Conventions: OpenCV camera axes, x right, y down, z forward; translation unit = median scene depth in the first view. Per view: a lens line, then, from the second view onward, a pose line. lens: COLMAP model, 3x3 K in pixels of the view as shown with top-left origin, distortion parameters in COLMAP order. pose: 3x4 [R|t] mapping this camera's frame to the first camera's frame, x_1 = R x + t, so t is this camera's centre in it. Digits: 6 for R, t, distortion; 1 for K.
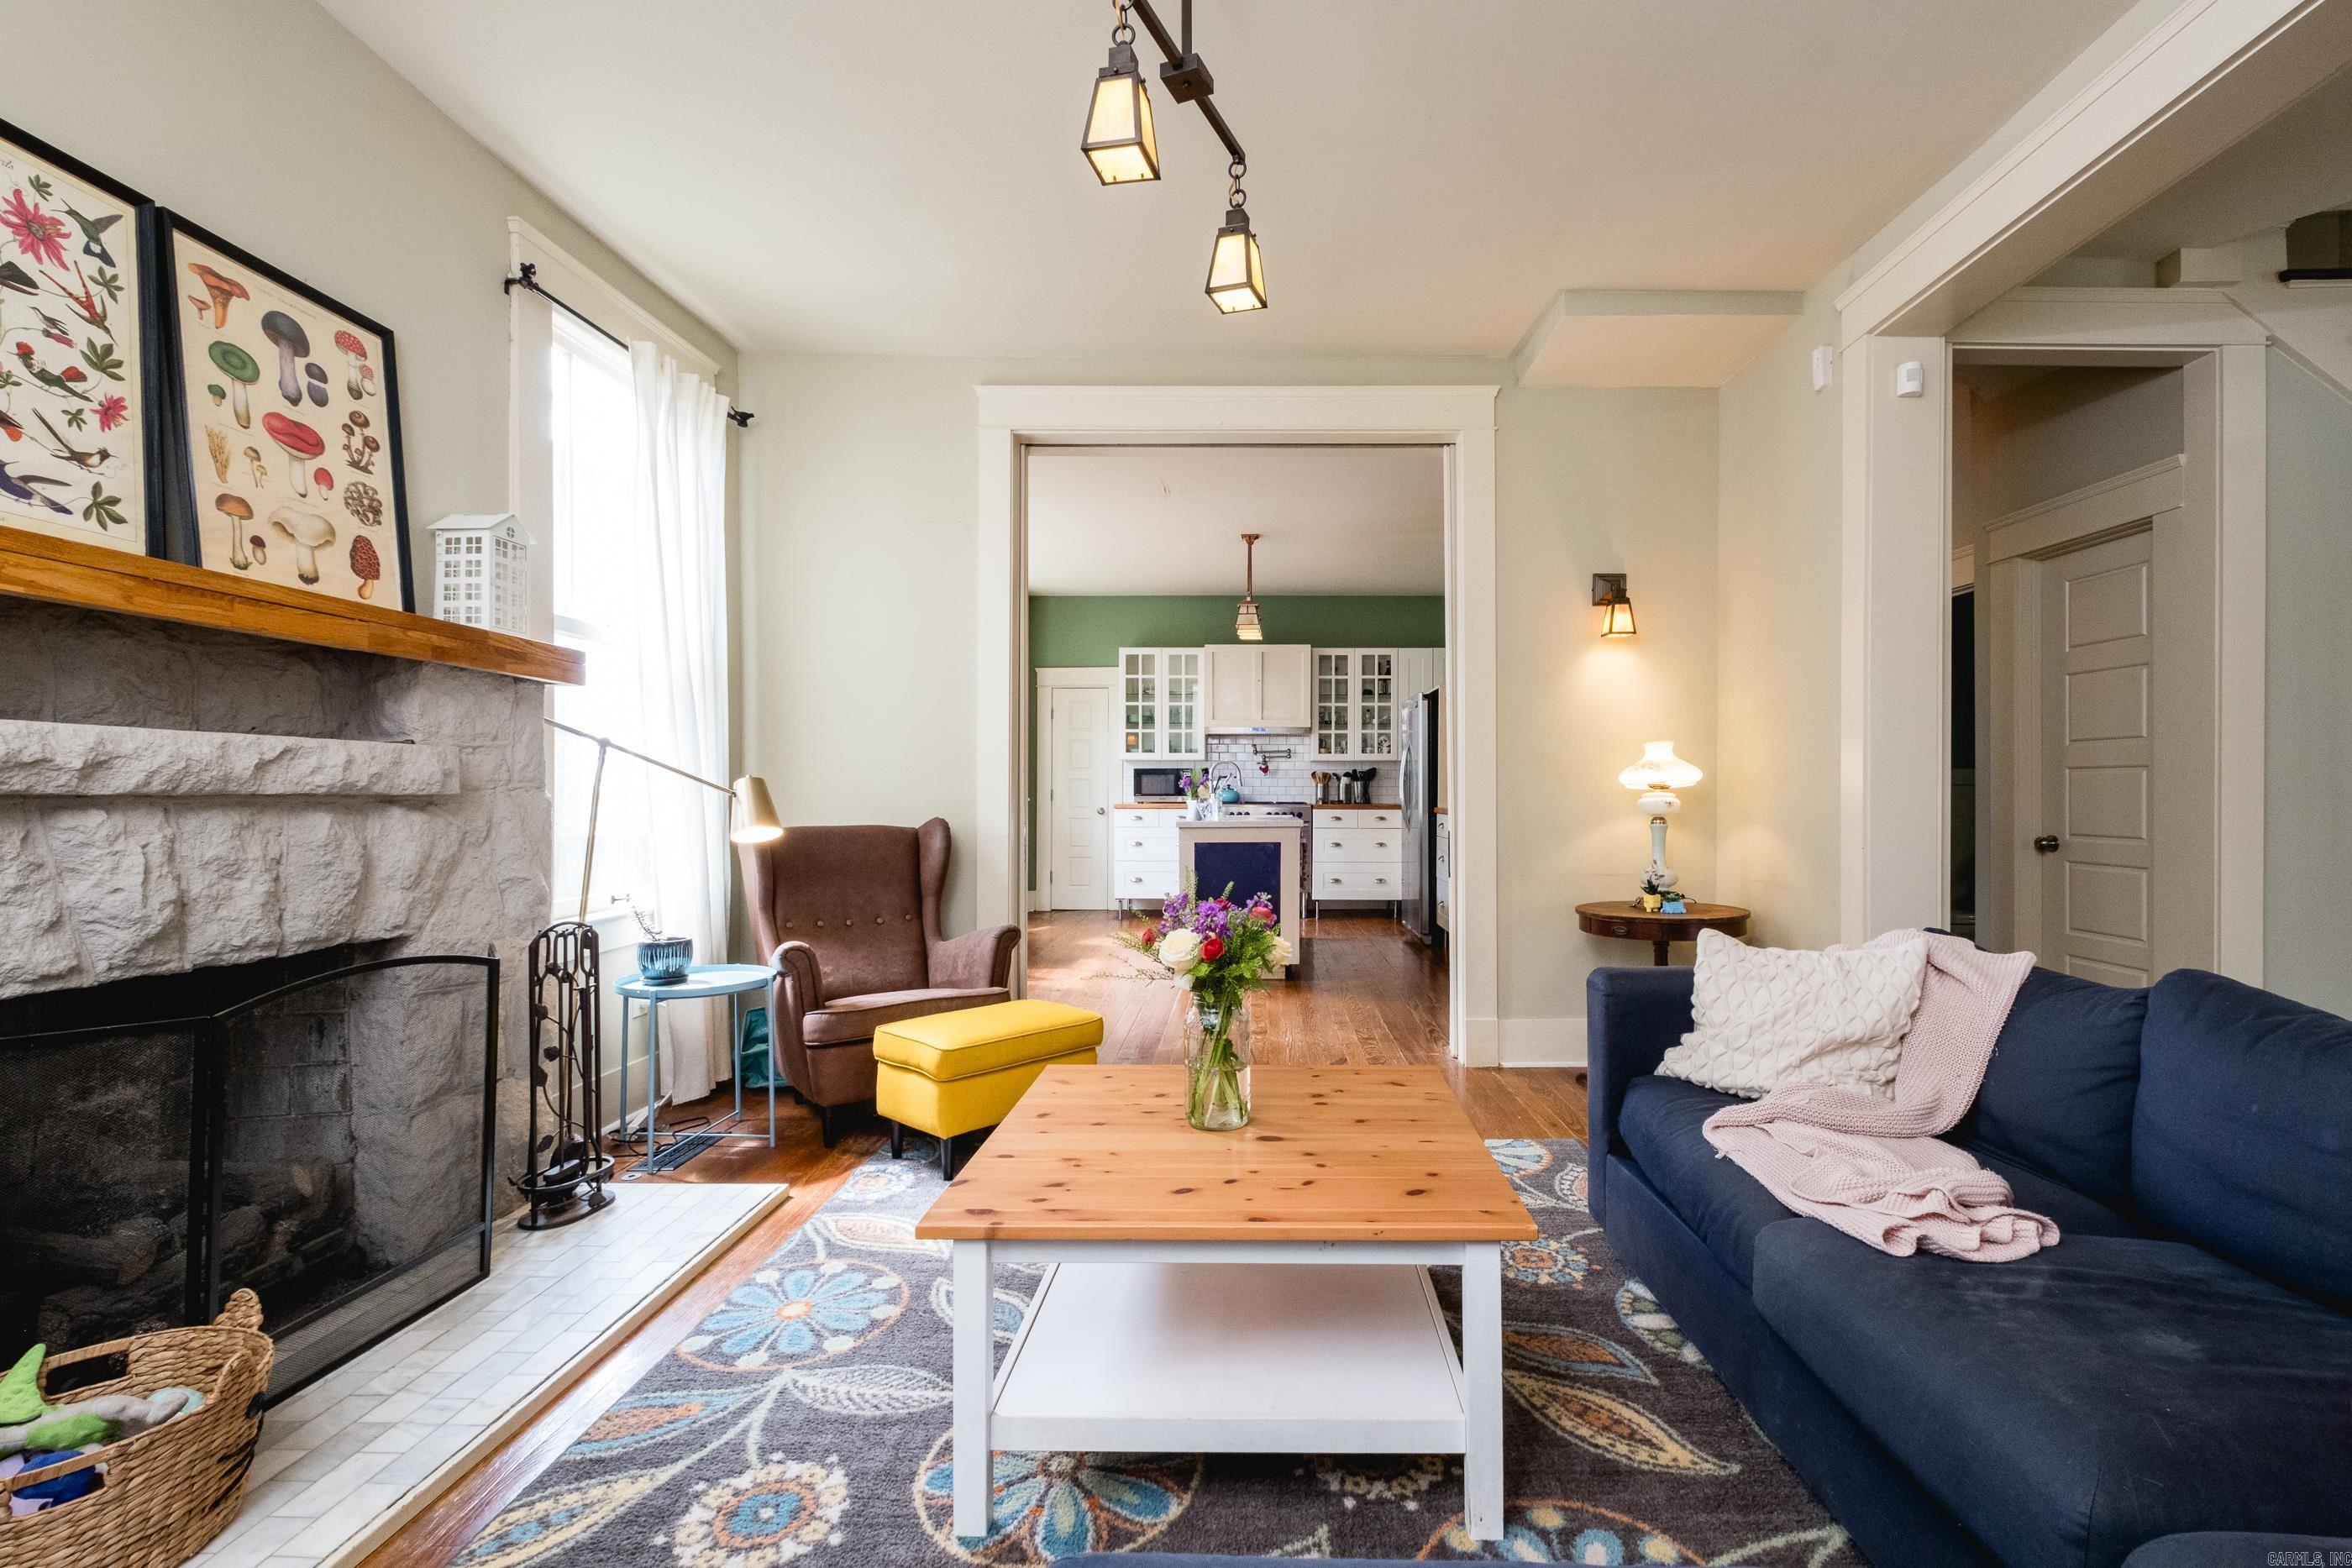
lens RADIAL K [[1030.1, 0, 1199.6], [0, 1030.1, 802.8], [0, 0, 1]] dist [0.005637, -0.005217]
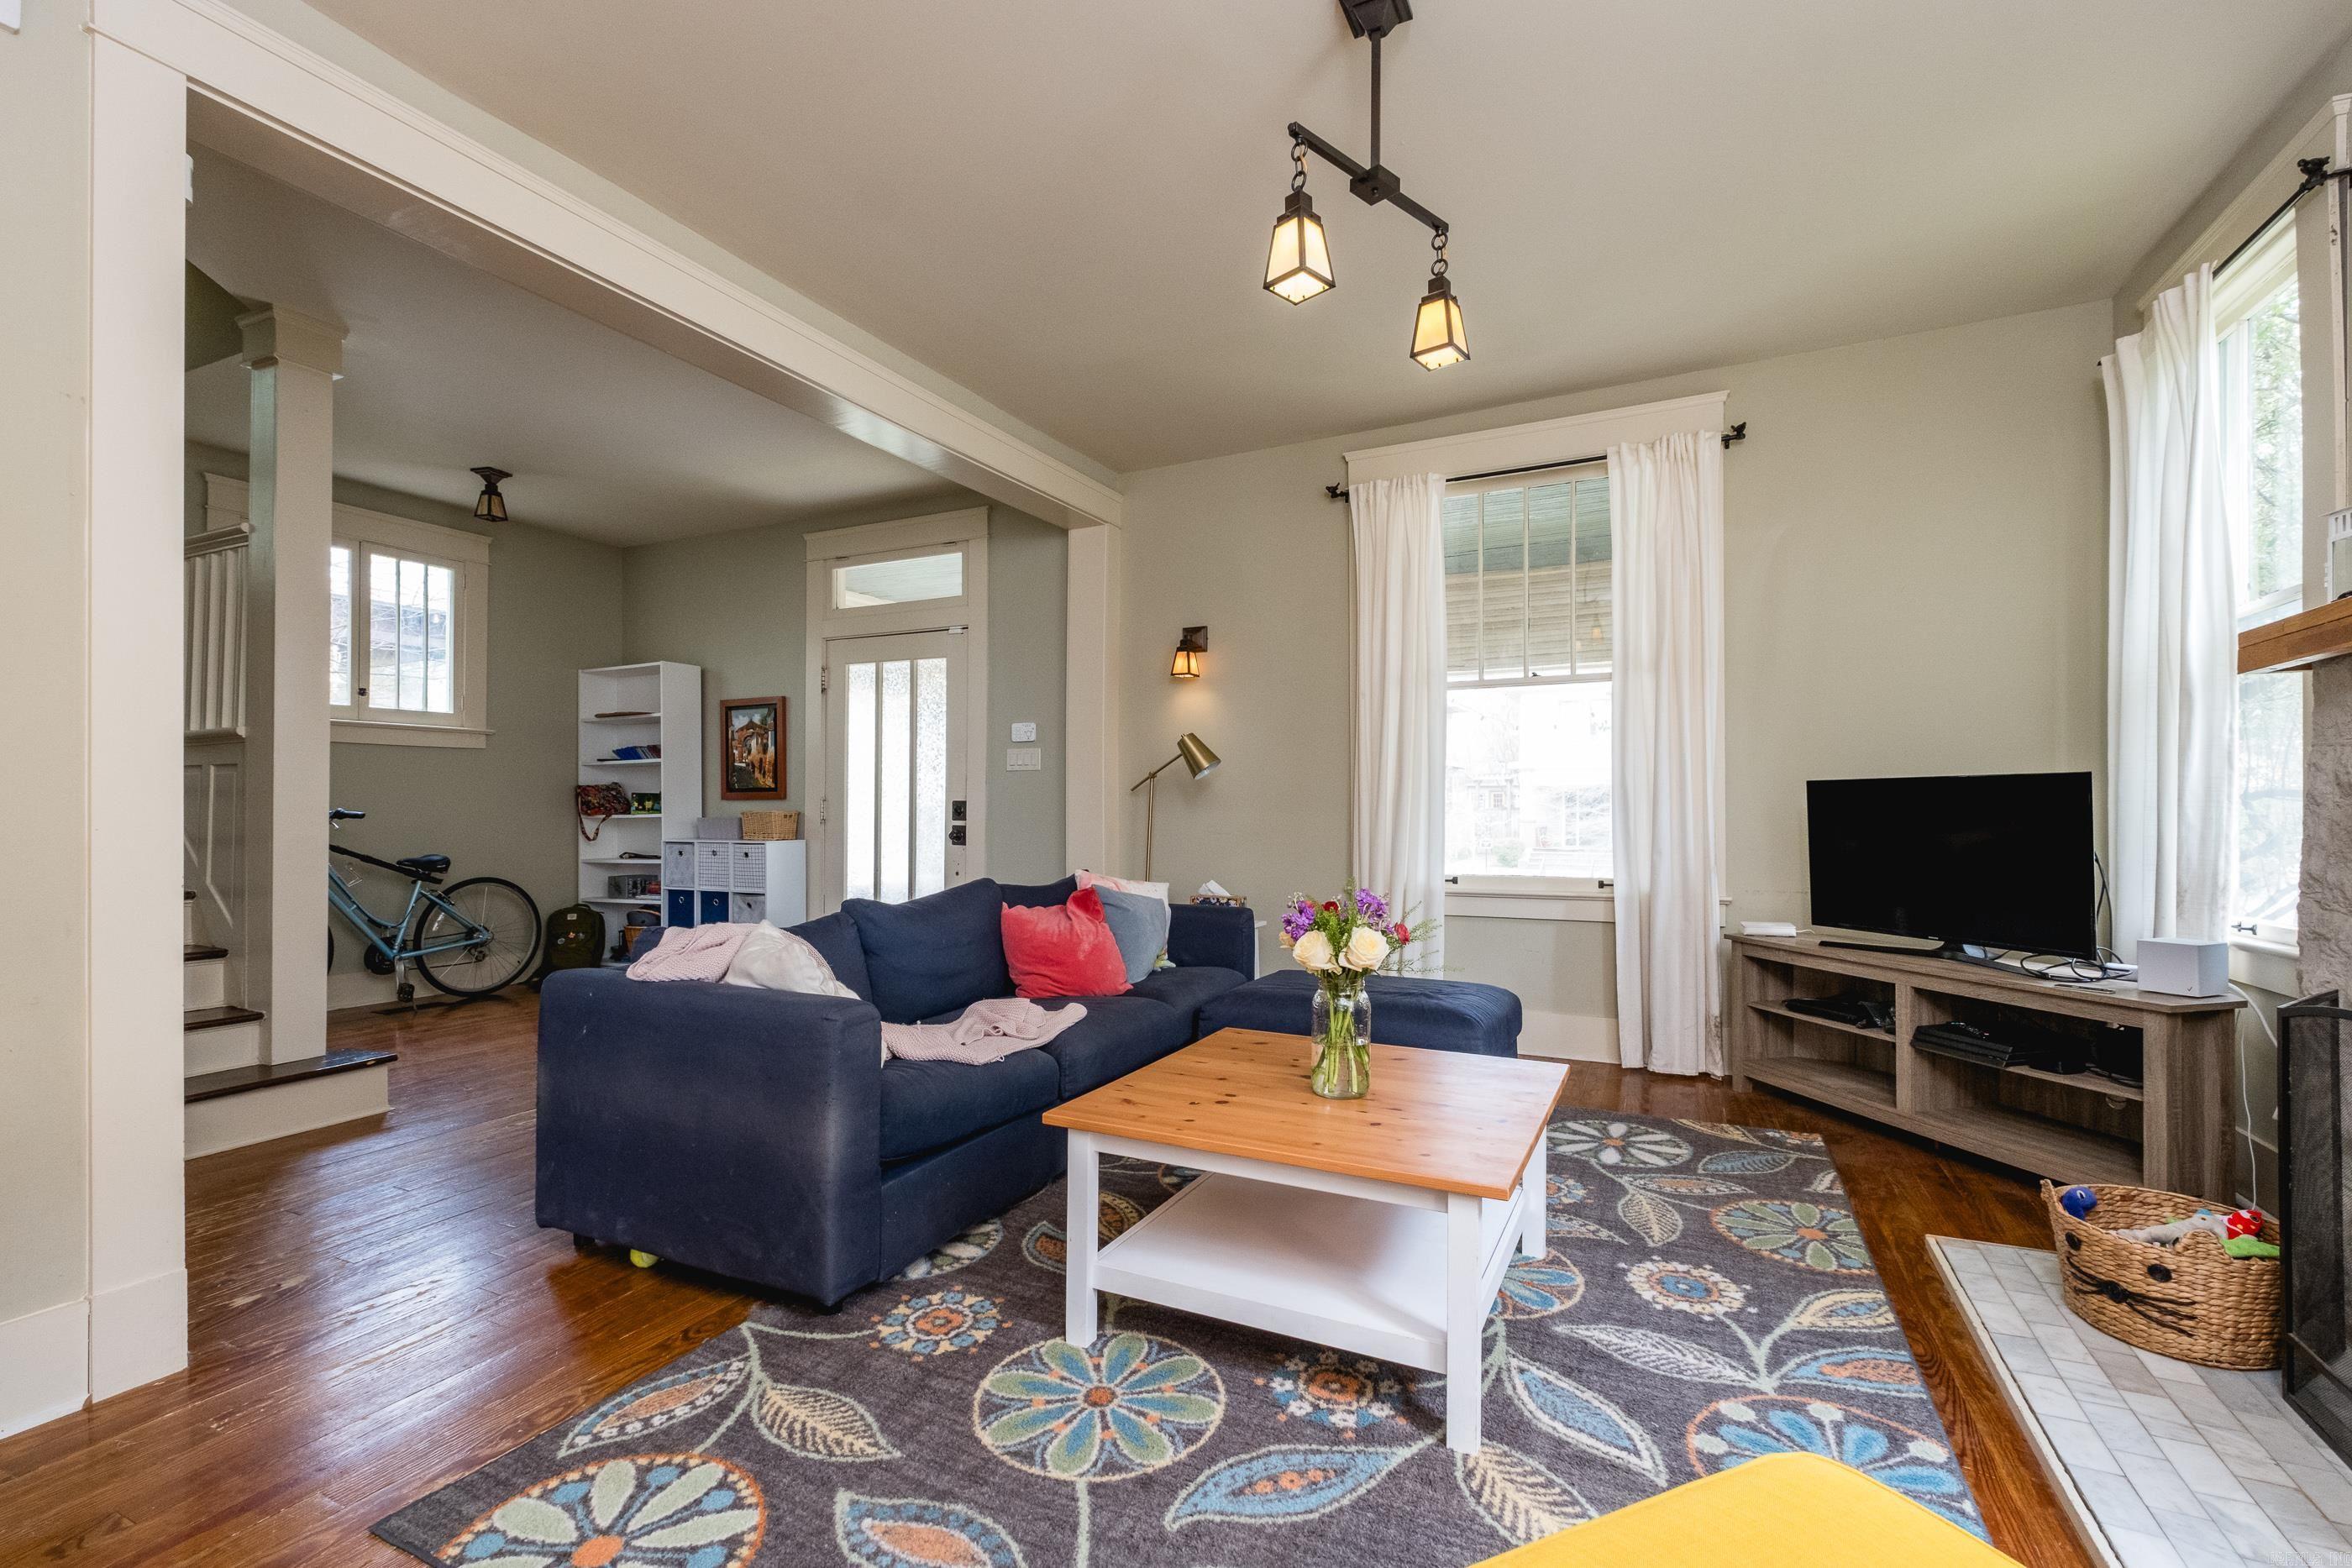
lens RADIAL K [[1030.1, 0, 1194.0], [0, 1030.1, 802.2], [0, 0, 1]] dist [0.005637, -0.005217]
pose [[-0.925099, -0.001287, 0.379723, -0.252612], [-0.000567, 0.999998, 0.002009, -0.011248], [-0.379725, 0.001643, -0.925098, 2.017606]]
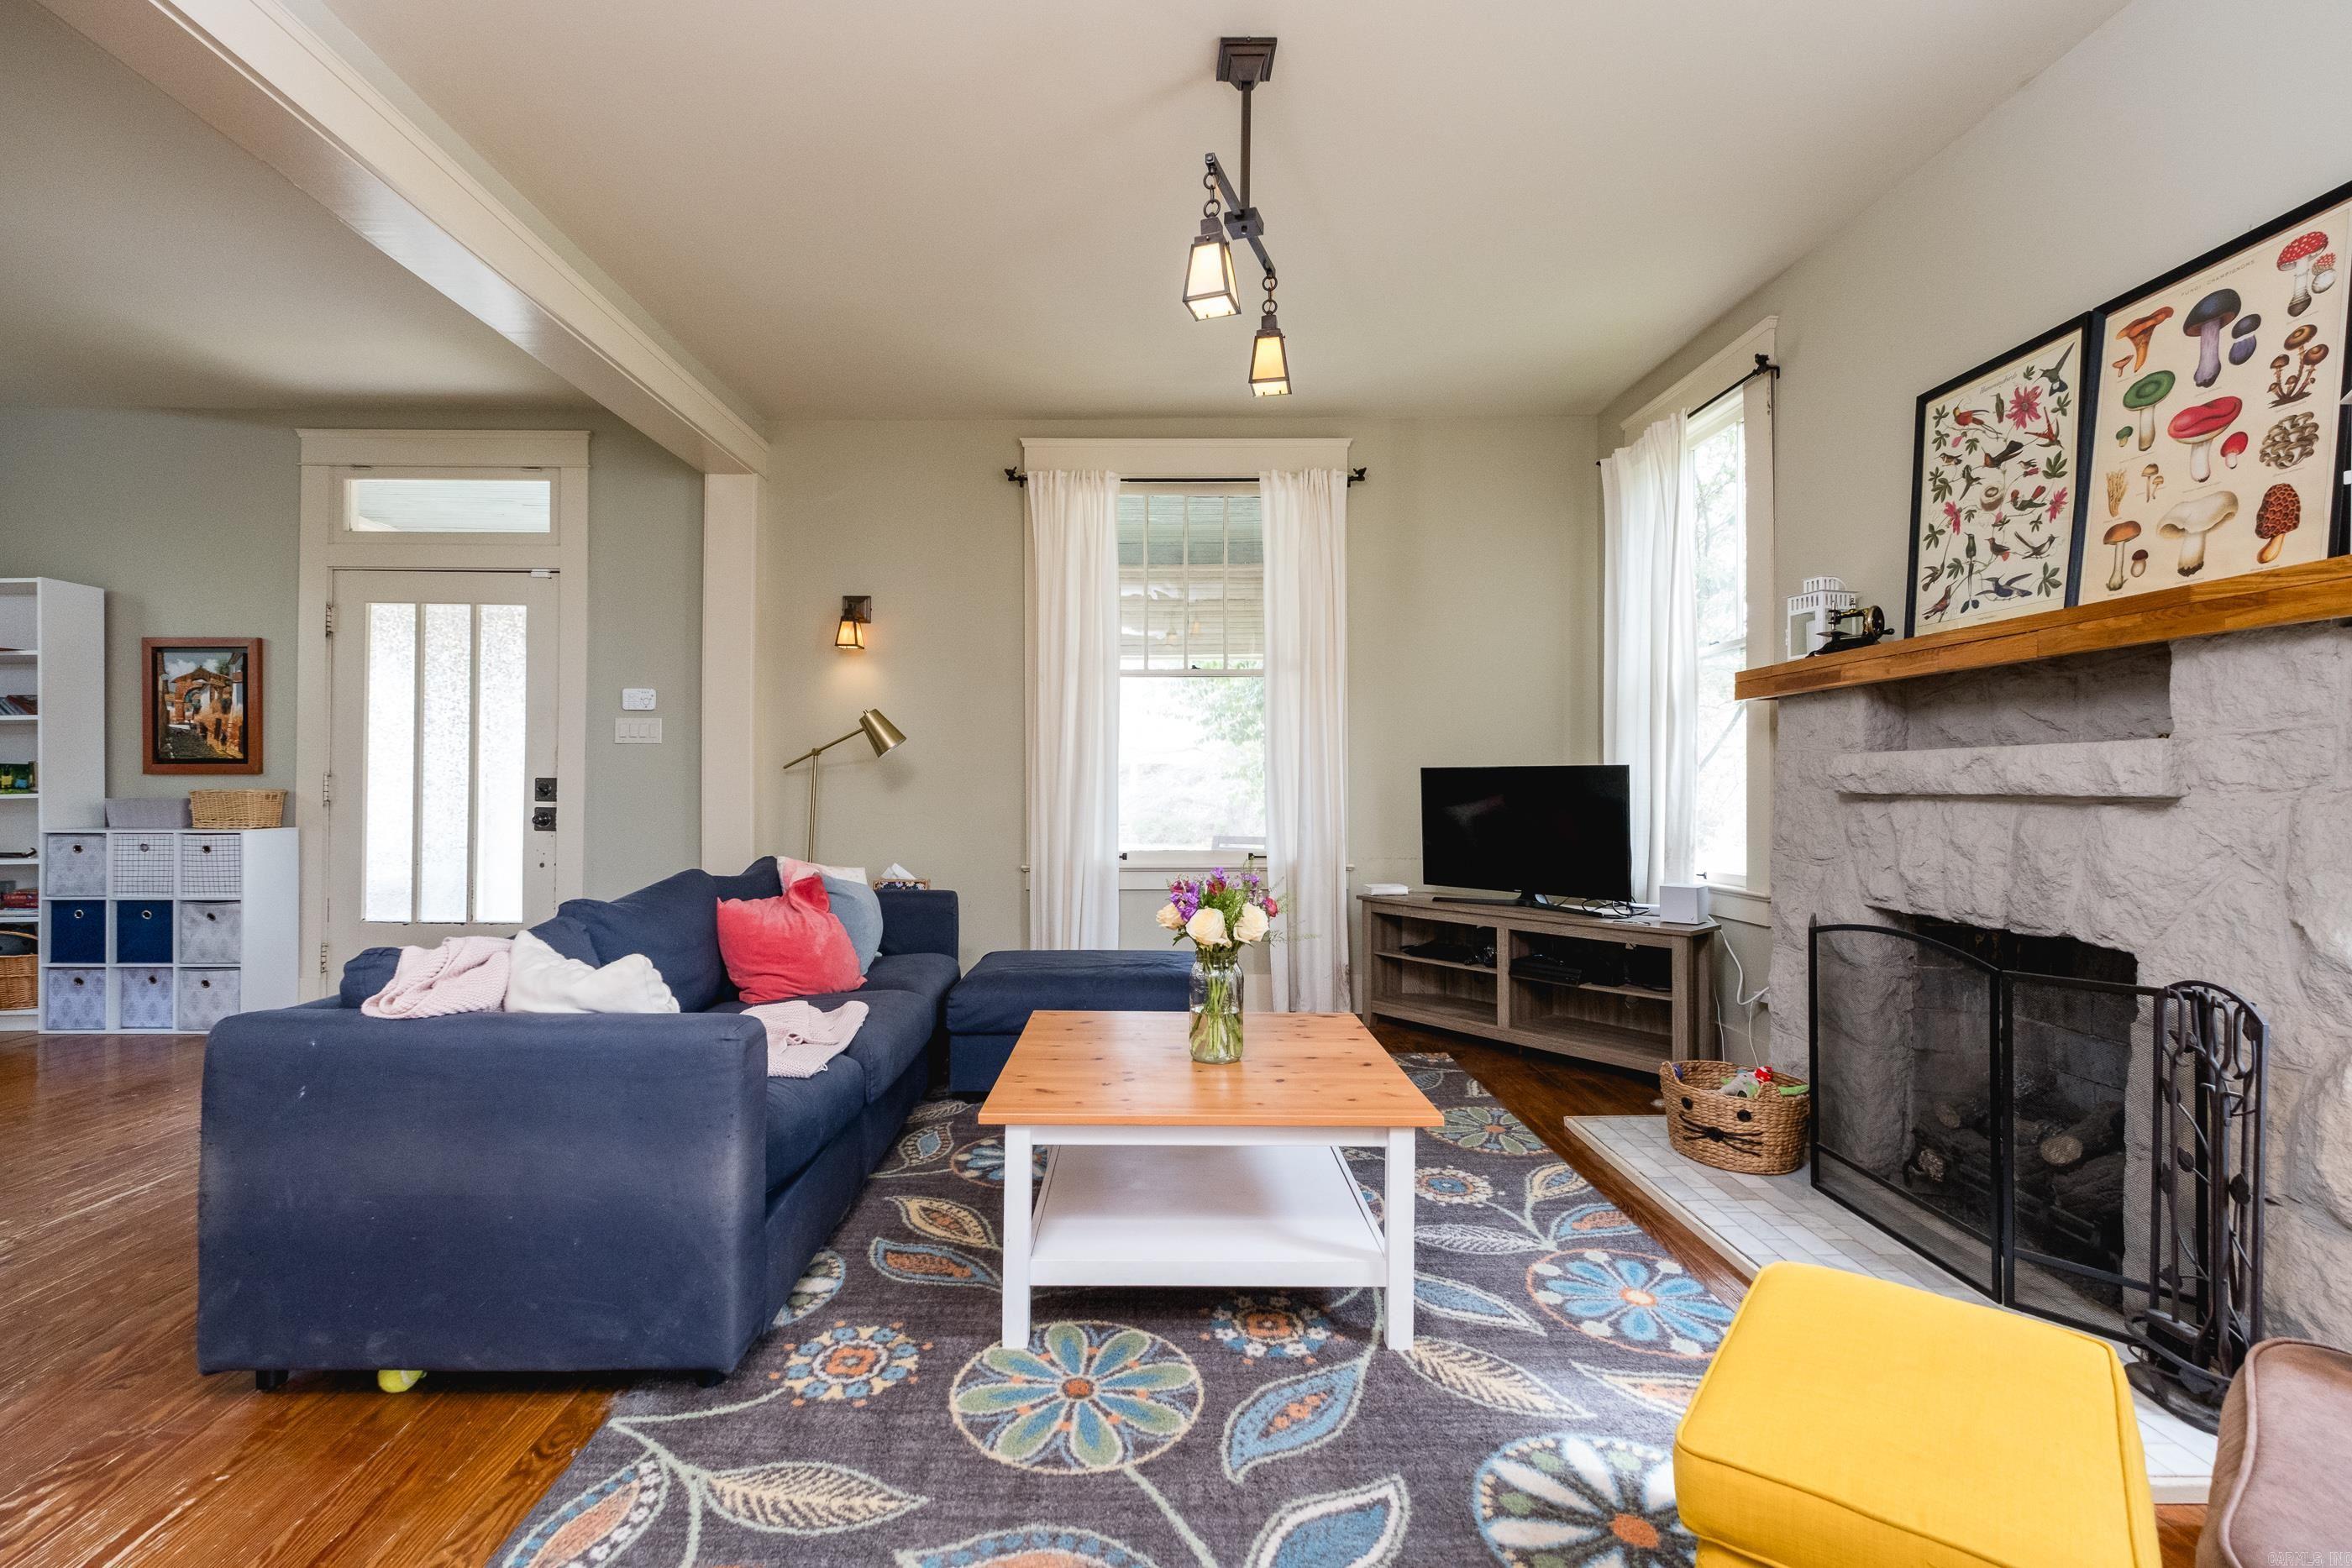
lens RADIAL K [[1030.1, 0, 1166.1], [0, 1030.1, 777.4], [0, 0, 1]] dist [0.005637, -0.005217]
pose [[-0.997166, -0.007600, -0.074846, 0.163874], [-0.007645, 0.999971, 0.000315, -0.021399], [0.074841, 0.000886, -0.997195, 2.115934]]
